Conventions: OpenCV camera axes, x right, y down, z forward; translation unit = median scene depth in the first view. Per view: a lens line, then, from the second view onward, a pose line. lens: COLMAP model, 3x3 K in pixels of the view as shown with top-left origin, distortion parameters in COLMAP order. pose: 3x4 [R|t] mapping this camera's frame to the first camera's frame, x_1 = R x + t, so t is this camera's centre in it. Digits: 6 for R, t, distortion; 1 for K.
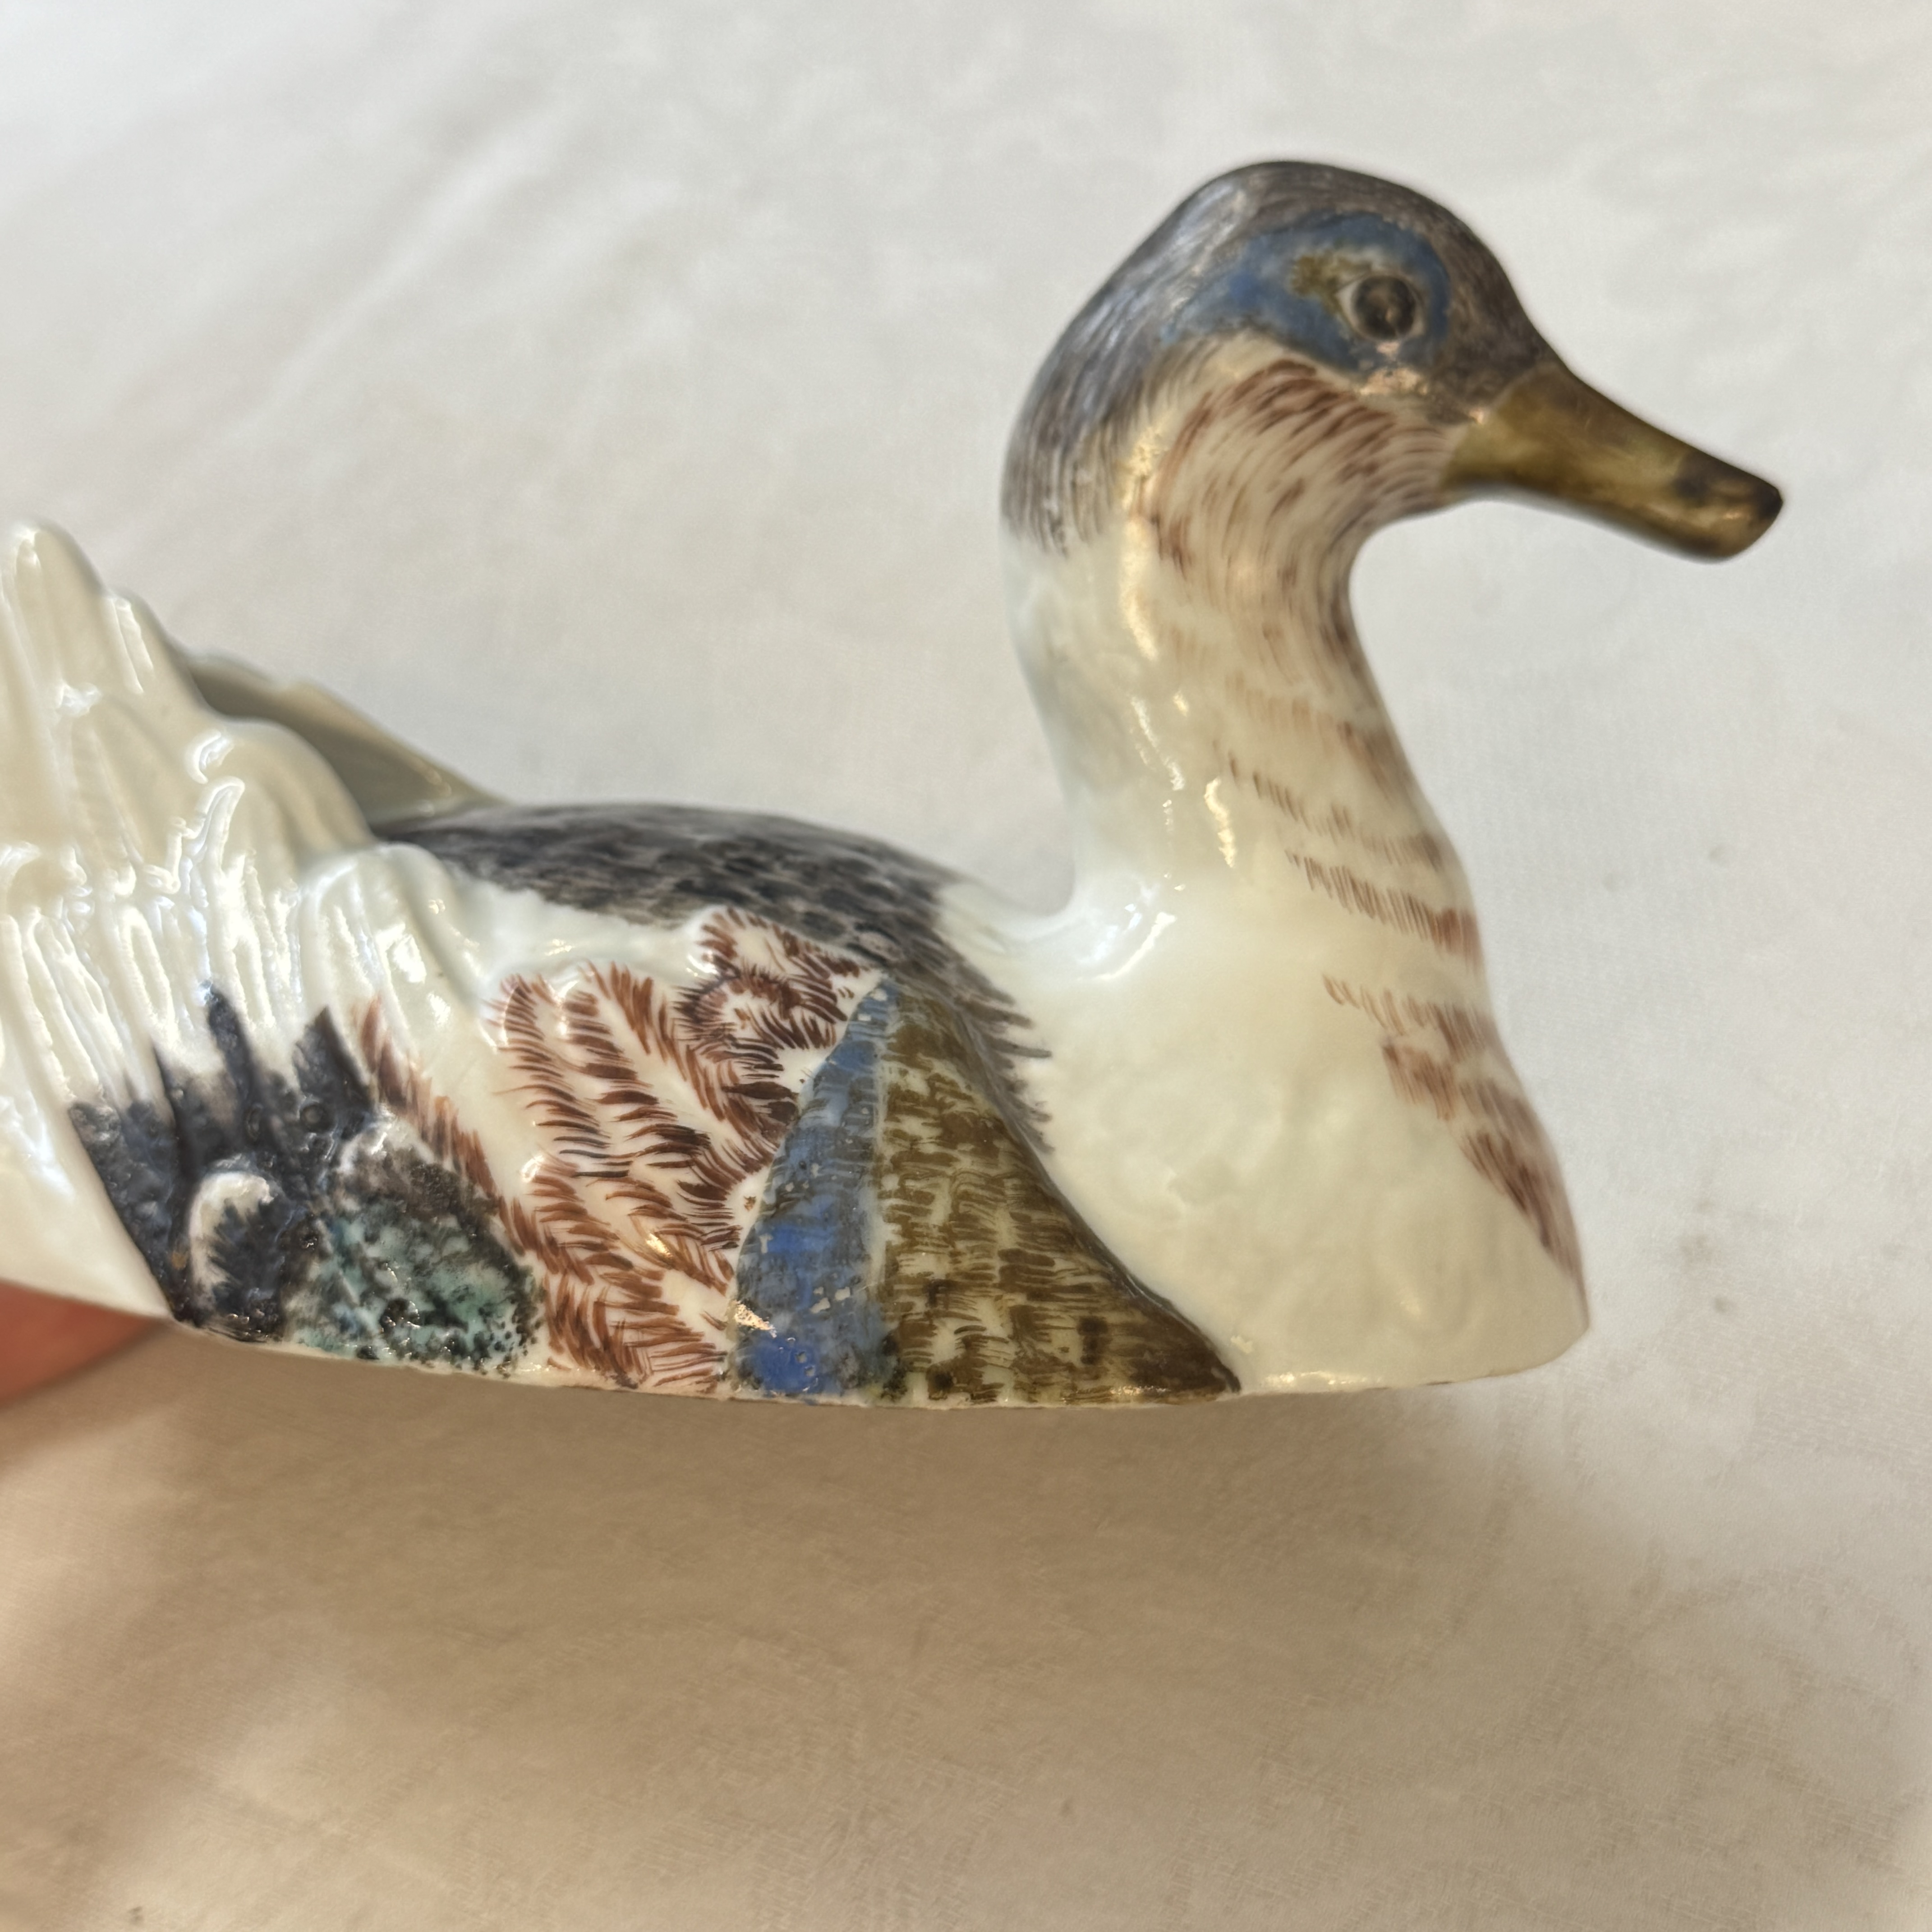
lens RADIAL K [[3026.1, 0, 966.0], [0, 3026.1, 966.0], [0, 0, 1]] dist [0.101268, -0.009780]
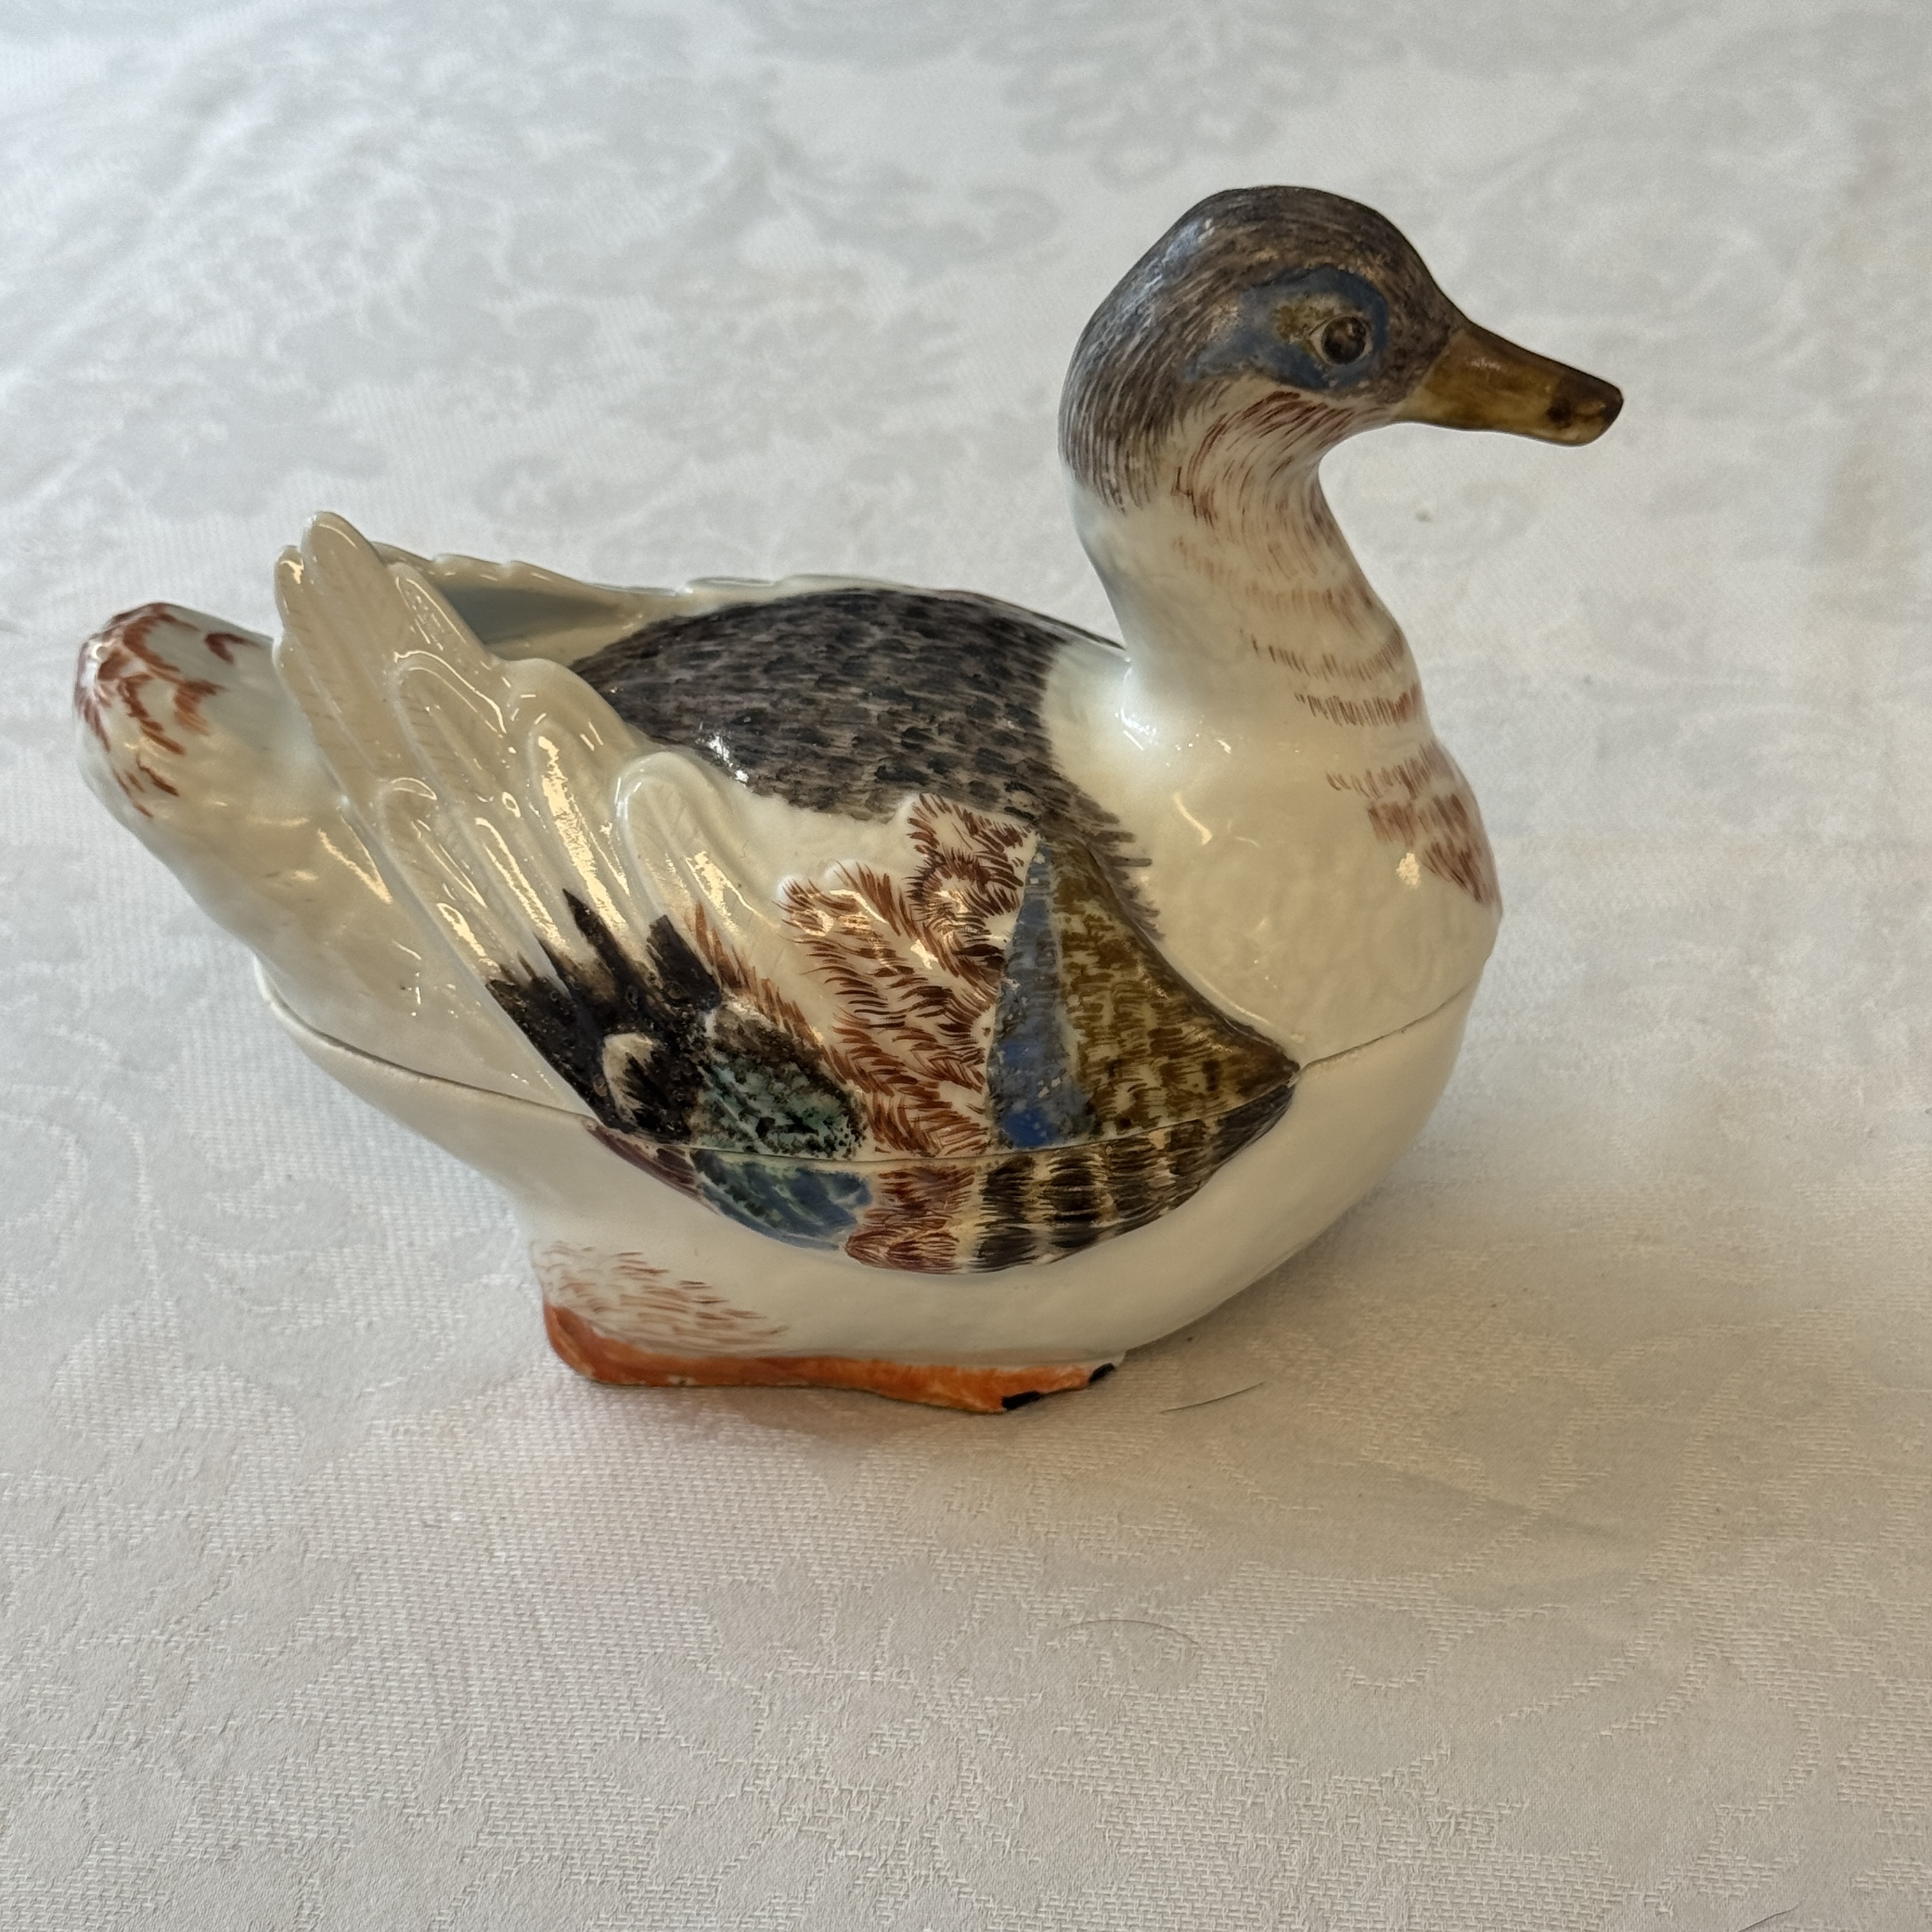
lens RADIAL K [[3983.5, 0, 973.3], [0, 3983.5, 1004.9], [0, 0, 1]] dist [0.074523, 0.255240]
pose [[0.984155, -0.156278, 0.083768, -0.239320], [0.096307, 0.867798, 0.487496, -0.897387], [-0.148879, -0.471704, 0.869098, -0.731574]]
